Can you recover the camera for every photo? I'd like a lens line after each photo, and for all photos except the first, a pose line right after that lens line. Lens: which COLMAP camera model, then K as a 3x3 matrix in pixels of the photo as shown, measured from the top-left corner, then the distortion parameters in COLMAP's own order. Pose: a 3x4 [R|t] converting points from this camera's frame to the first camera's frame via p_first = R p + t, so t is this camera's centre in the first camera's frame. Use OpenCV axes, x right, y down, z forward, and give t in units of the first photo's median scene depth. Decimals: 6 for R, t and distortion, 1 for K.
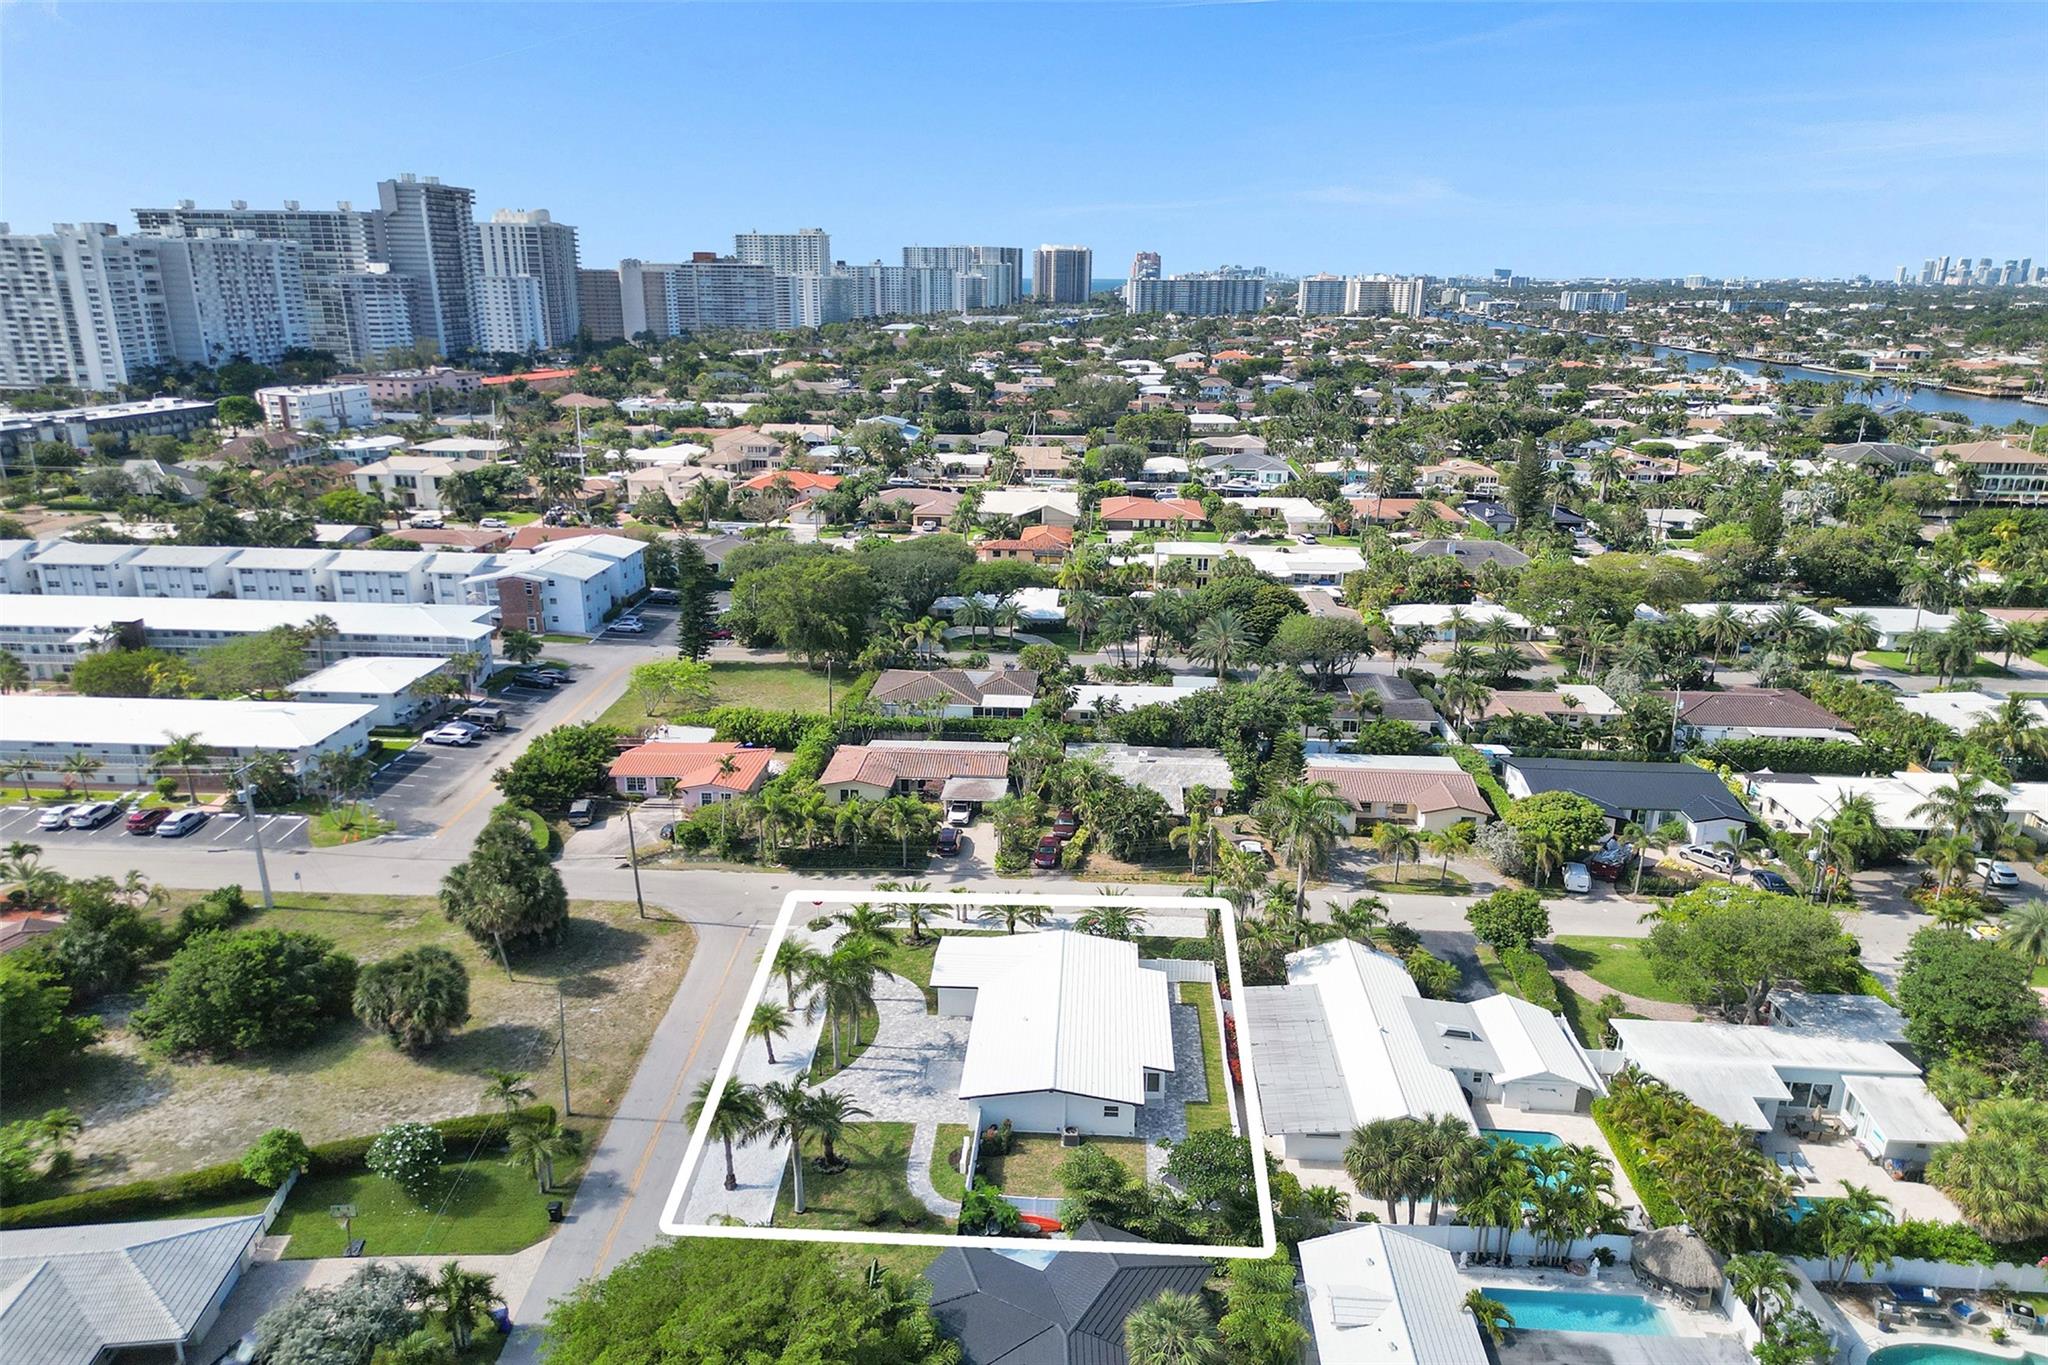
lens RADIAL K [[1445.5, 0, 1019.0], [0, 1445.5, 687.3], [0, 0, 1]] dist [0.074529, -0.076739]
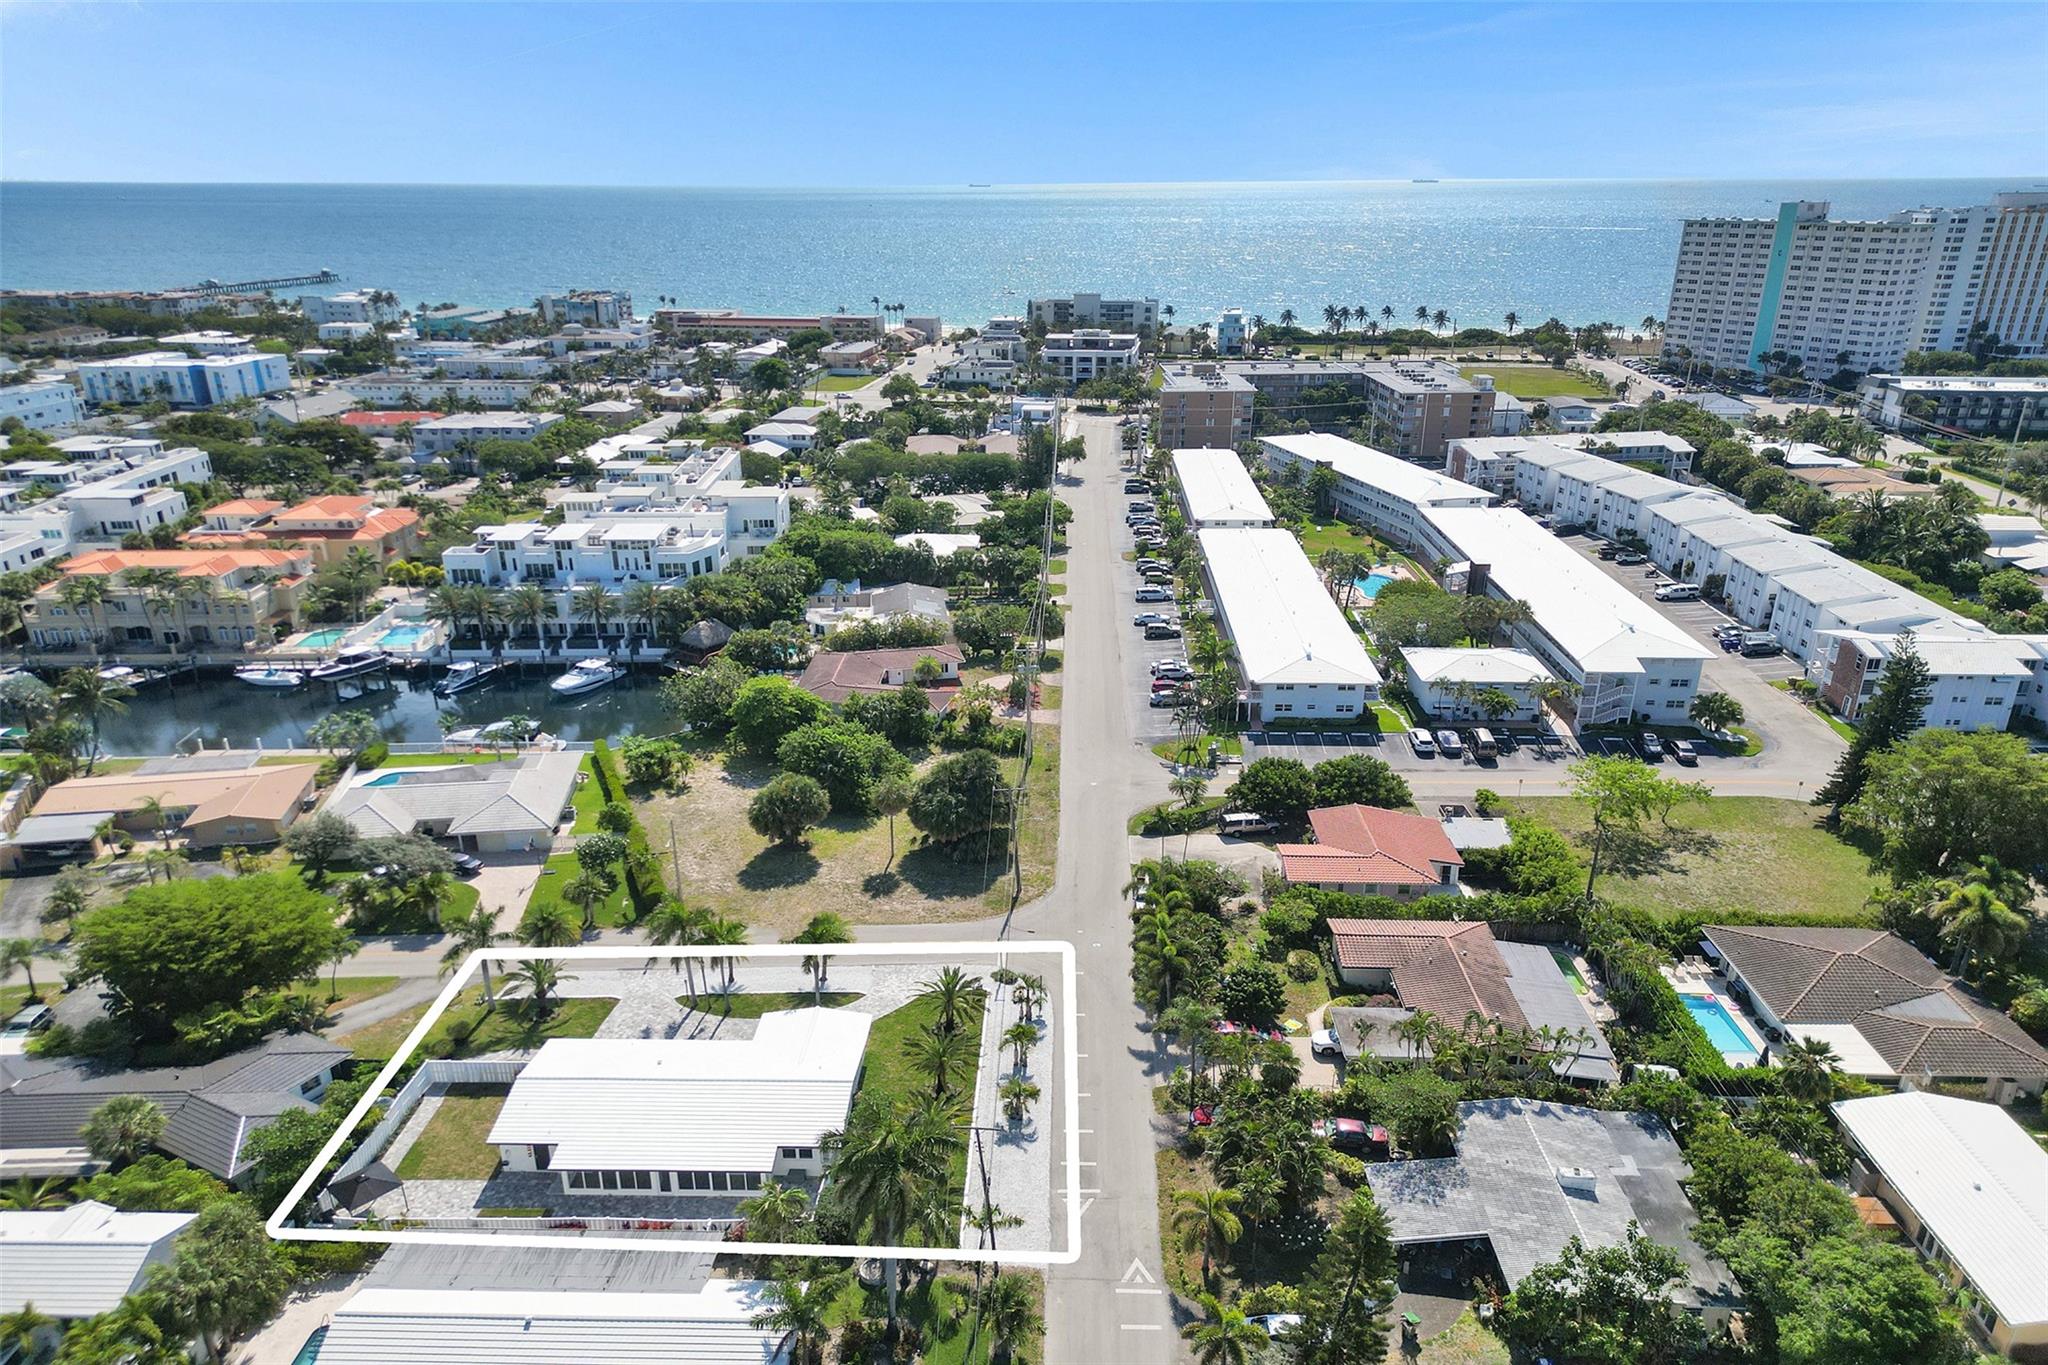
lens RADIAL K [[1445.5, 0, 1019.0], [0, 1445.5, 687.3], [0, 0, 1]] dist [0.074529, -0.076739]
pose [[0.027923, 0.321252, -0.946582, 0.428261], [-0.270361, 0.914085, 0.302247, -0.183177], [0.962354, 0.247479, 0.112378, 0.517114]]
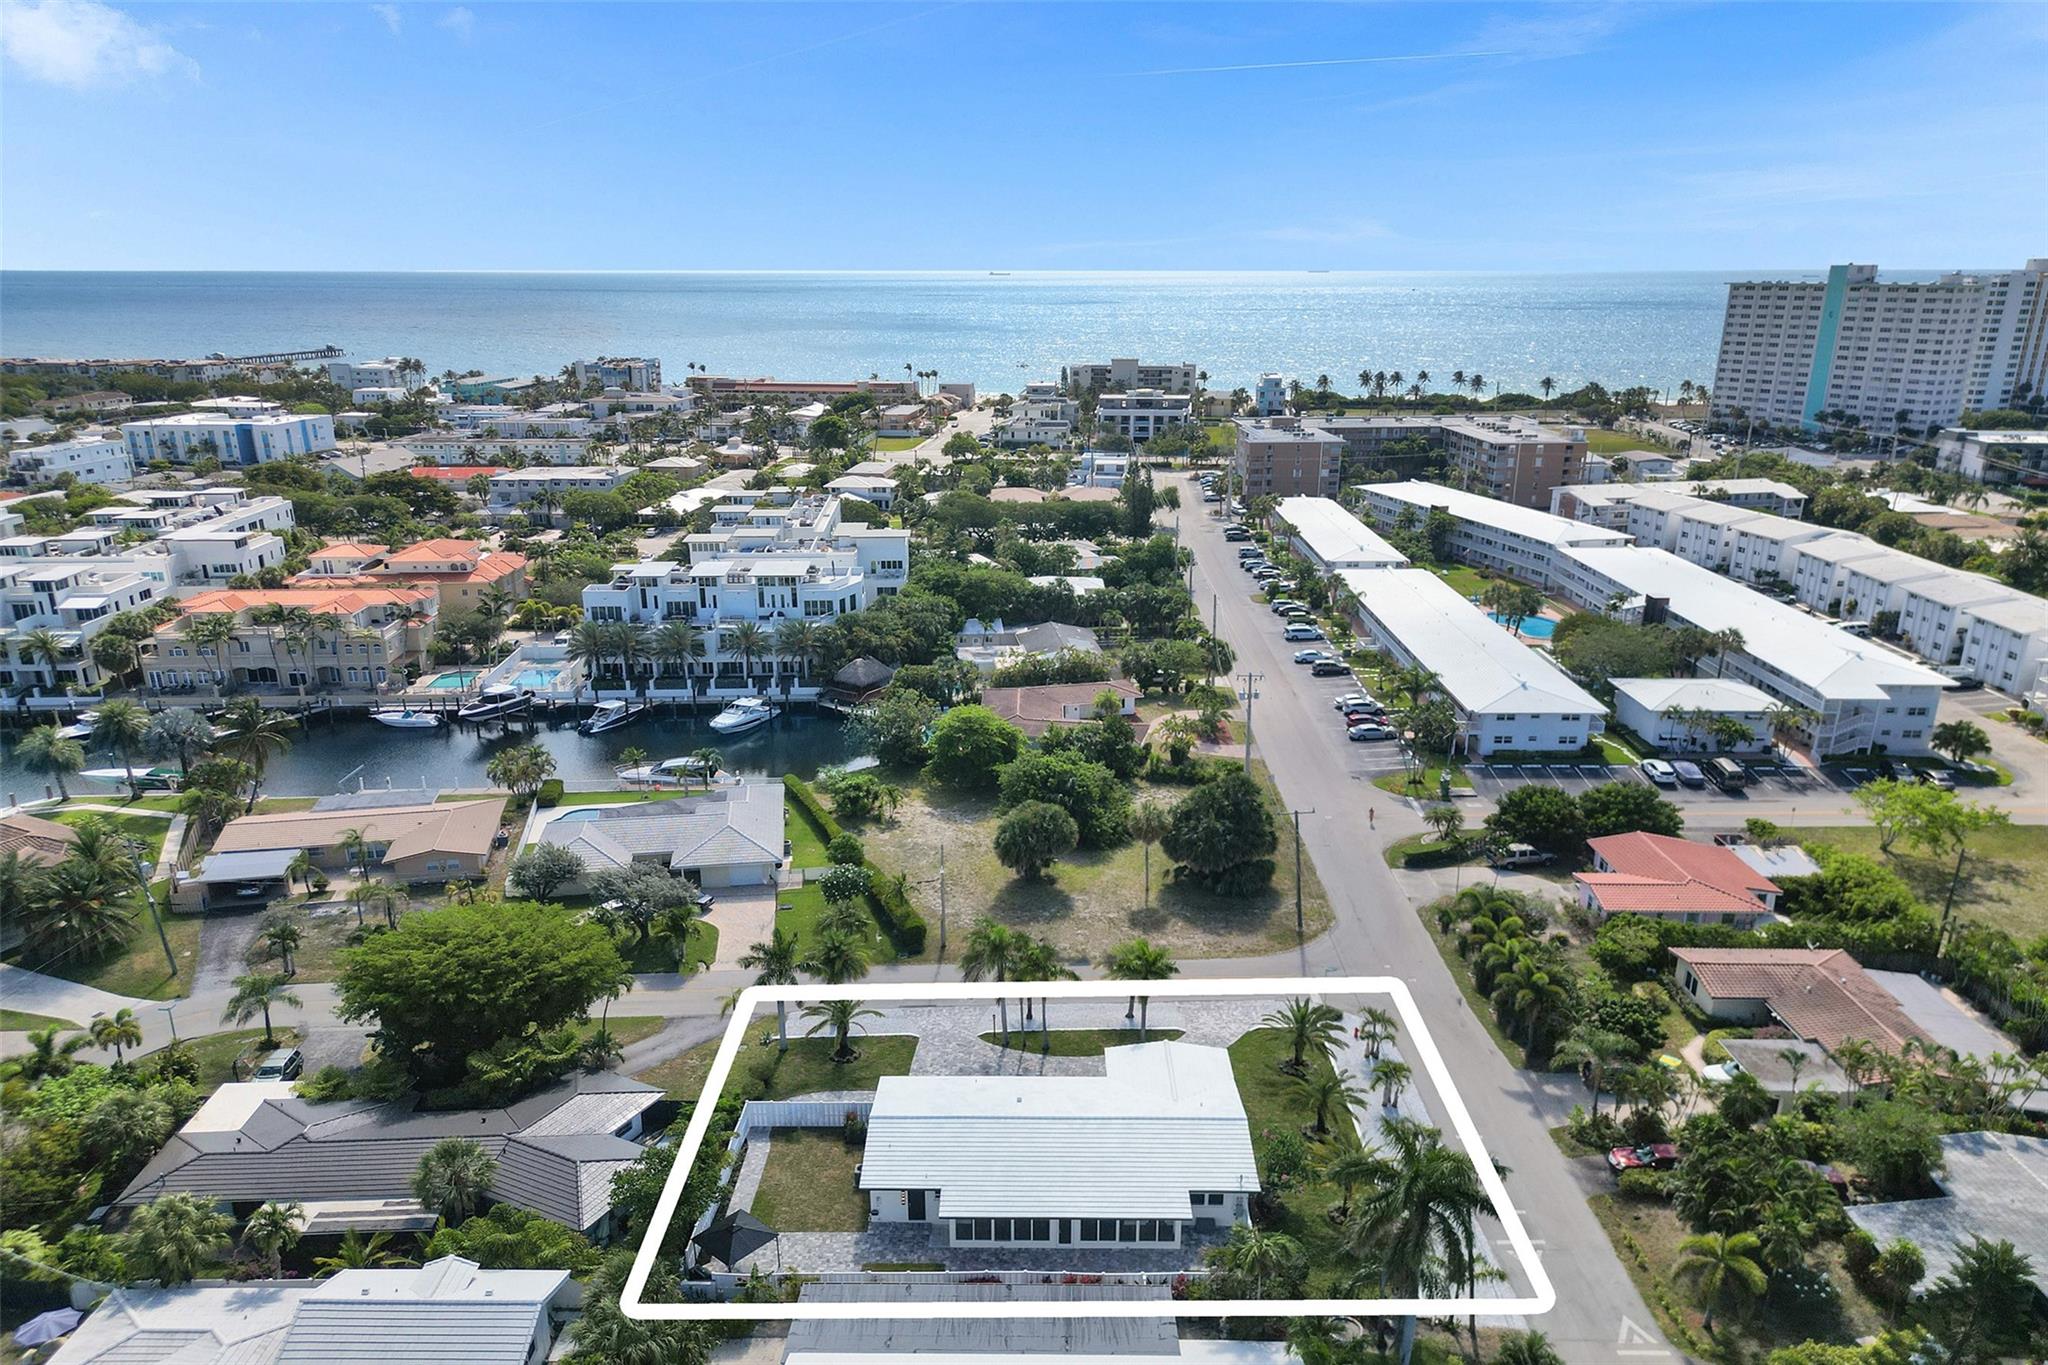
lens RADIAL K [[1445.5, 0, 1019.0], [0, 1445.5, 687.3], [0, 0, 1]] dist [0.074529, -0.076739]
pose [[0.048387, 0.268500, -0.962064, 0.390224], [-0.271489, 0.930465, 0.246027, -0.111063], [0.961225, 0.249285, 0.117917, 0.404715]]
